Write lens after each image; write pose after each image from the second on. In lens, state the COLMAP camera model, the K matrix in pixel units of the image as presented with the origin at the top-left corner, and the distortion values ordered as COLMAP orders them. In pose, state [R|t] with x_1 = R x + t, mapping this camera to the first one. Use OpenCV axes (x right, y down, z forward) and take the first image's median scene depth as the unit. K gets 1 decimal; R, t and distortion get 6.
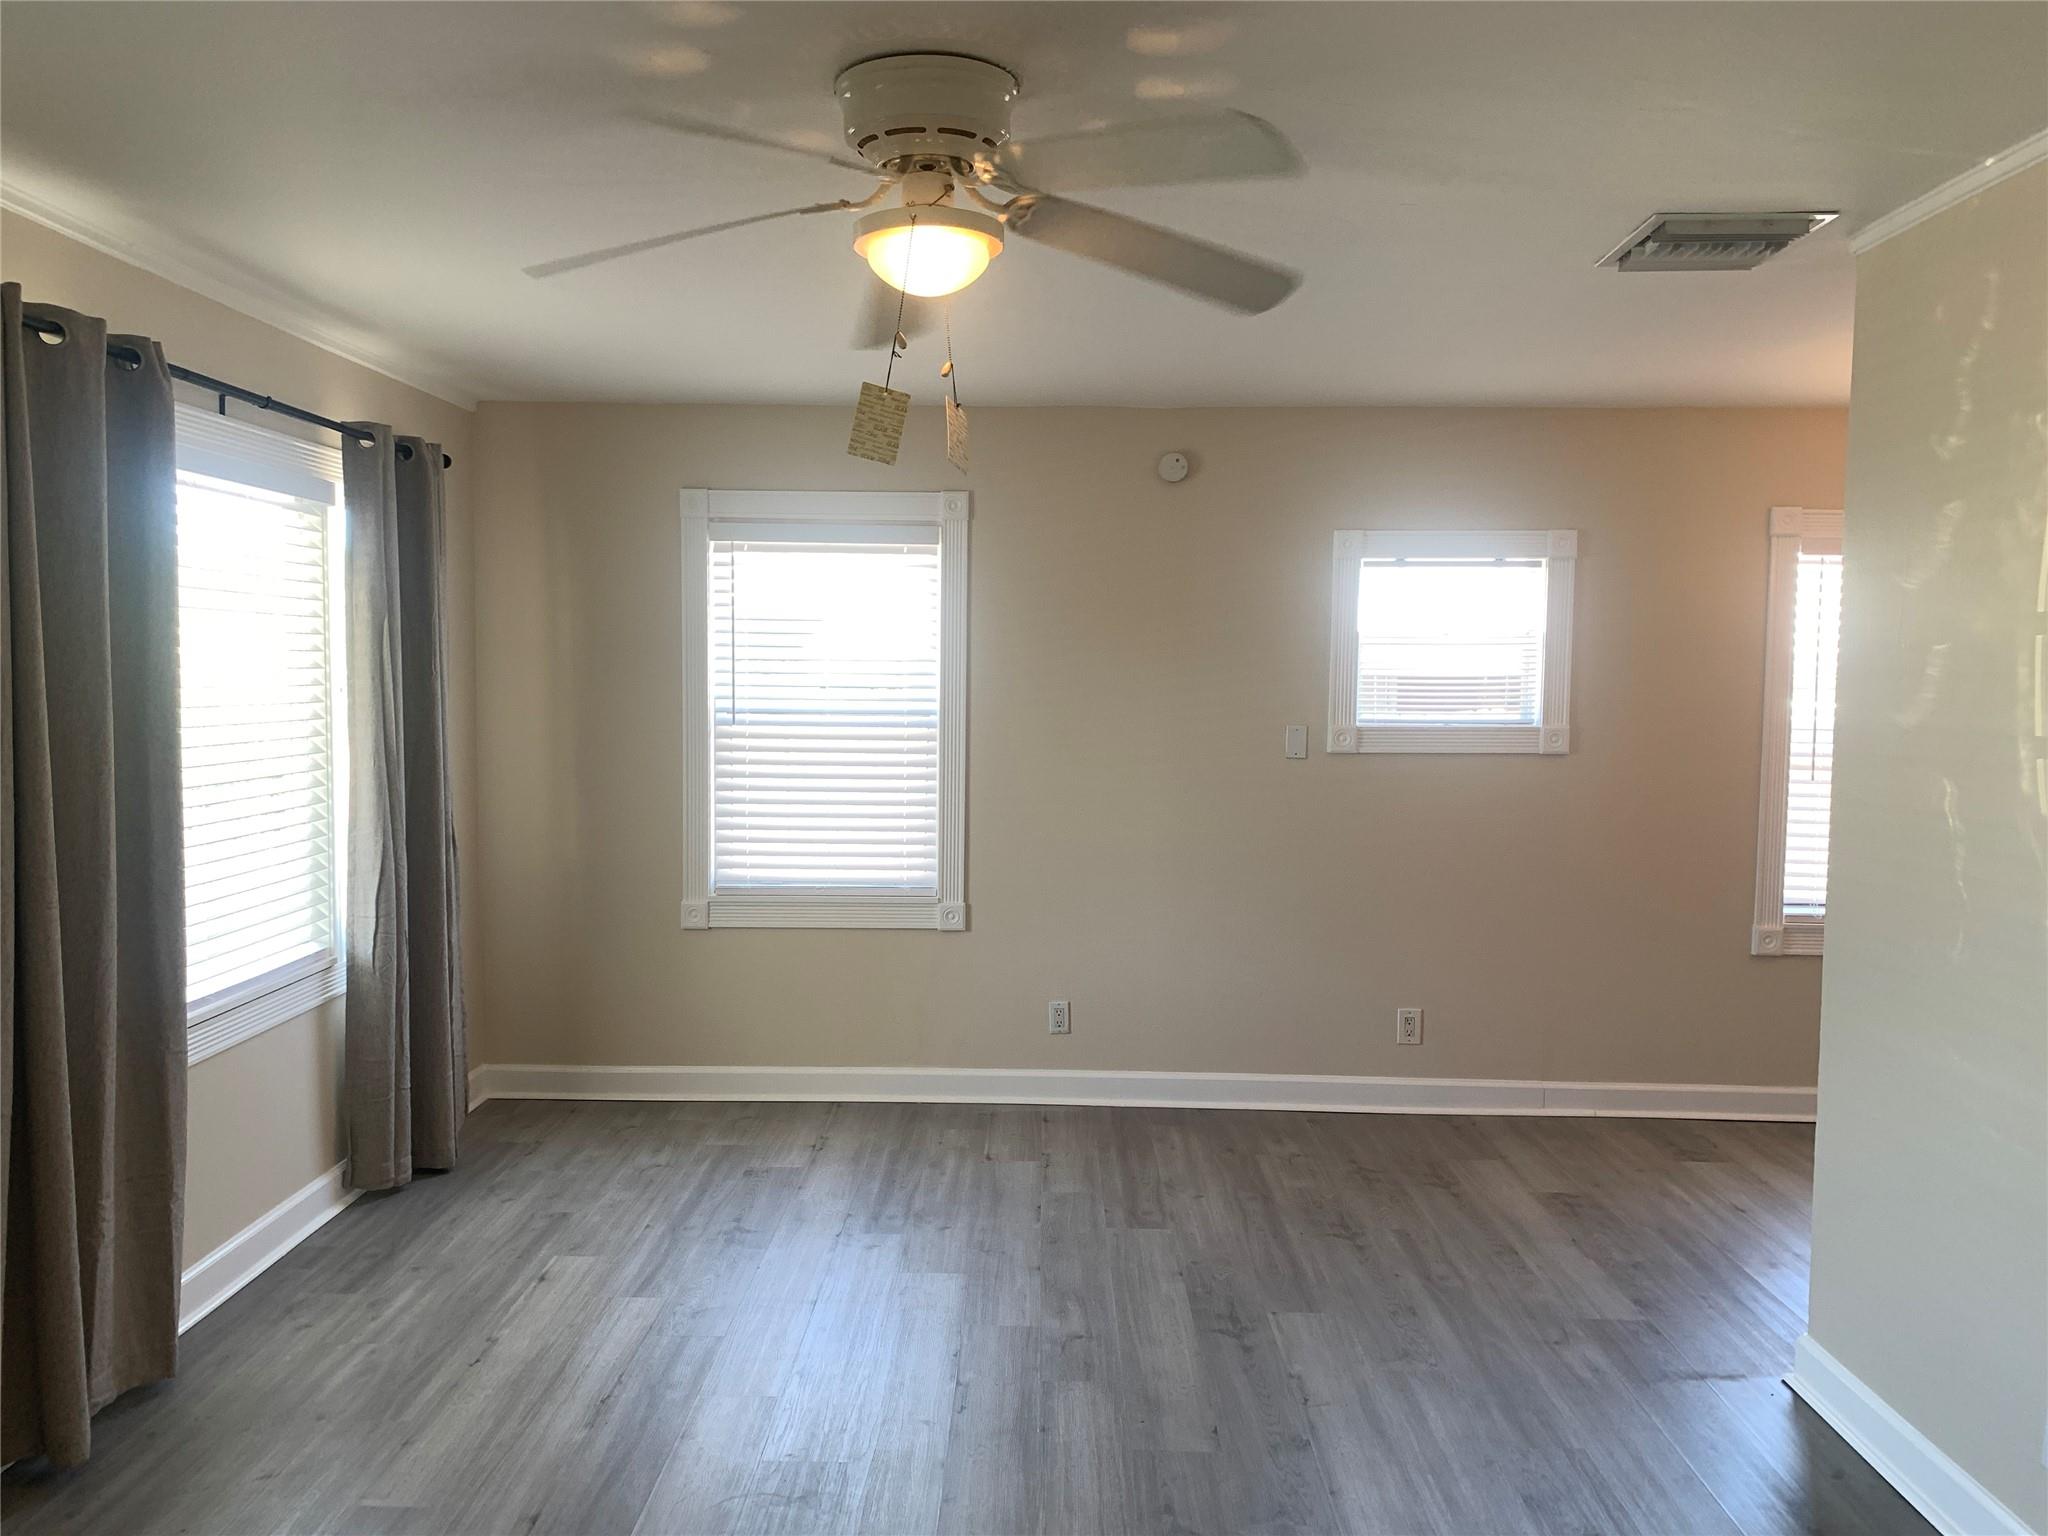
lens RADIAL K [[1559.2, 0, 1017.2], [0, 1559.2, 756.6], [0, 0, 1]] dist [0.026497, -0.043570]
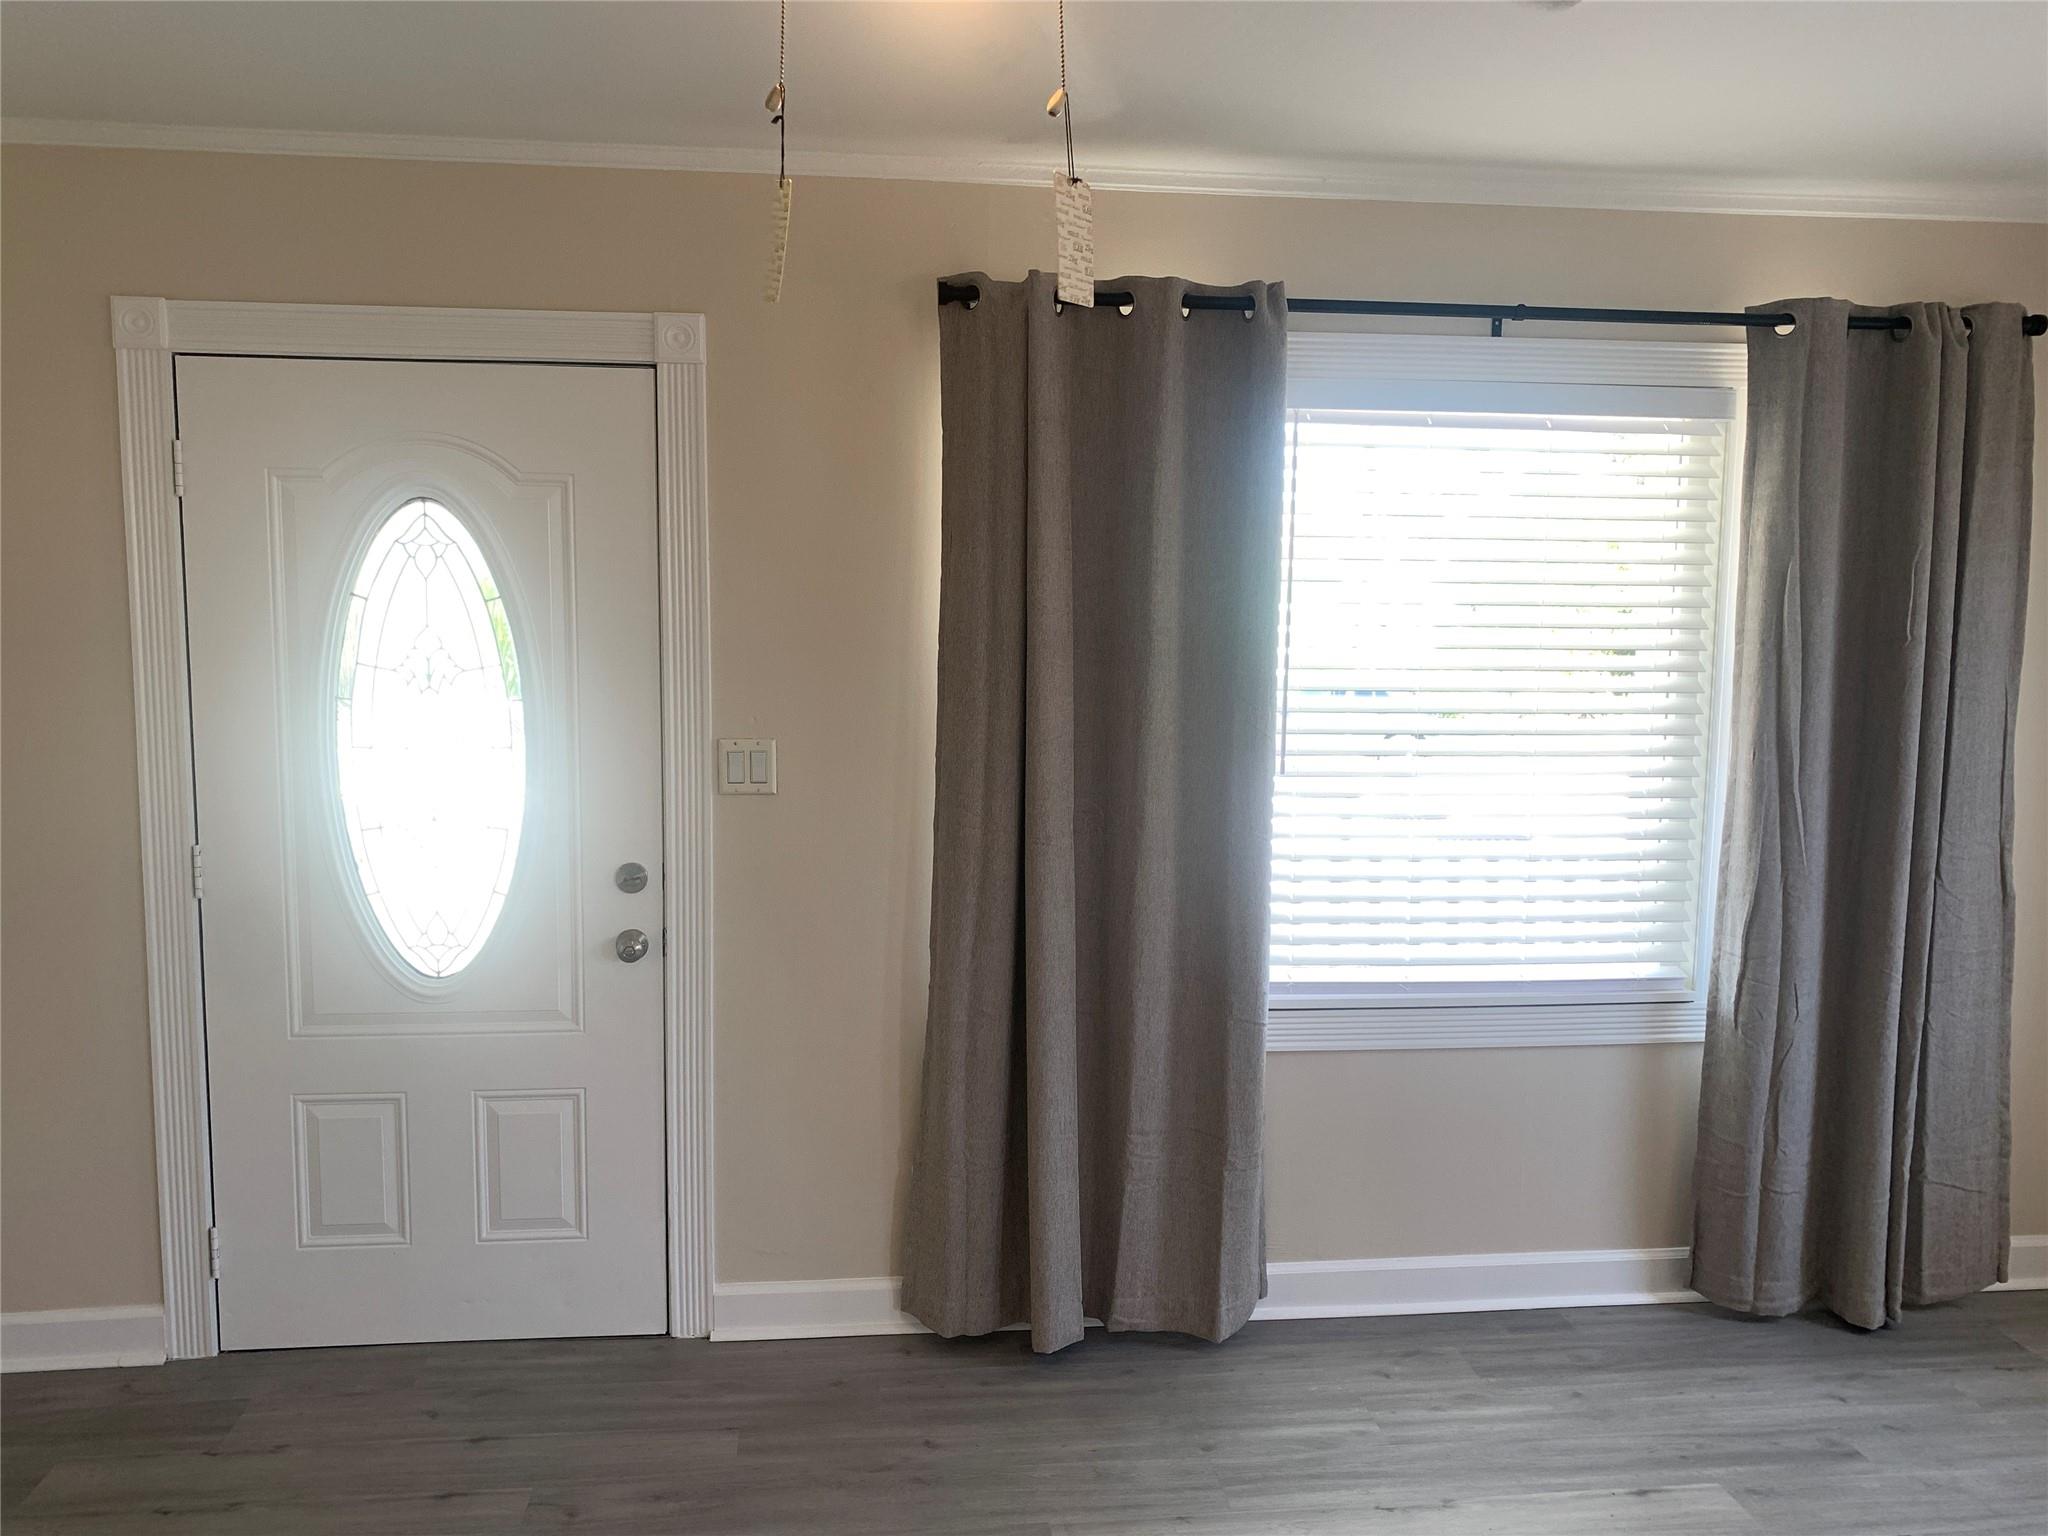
lens RADIAL K [[1559.2, 0, 959.3], [0, 1559.2, 783.3], [0, 0, 1]] dist [0.026497, -0.043570]
pose [[0.123301, 0.111526, -0.986083, 0.296374], [-0.063183, 0.992531, 0.104355, -0.038451], [0.990356, 0.049437, 0.129427, 0.531468]]
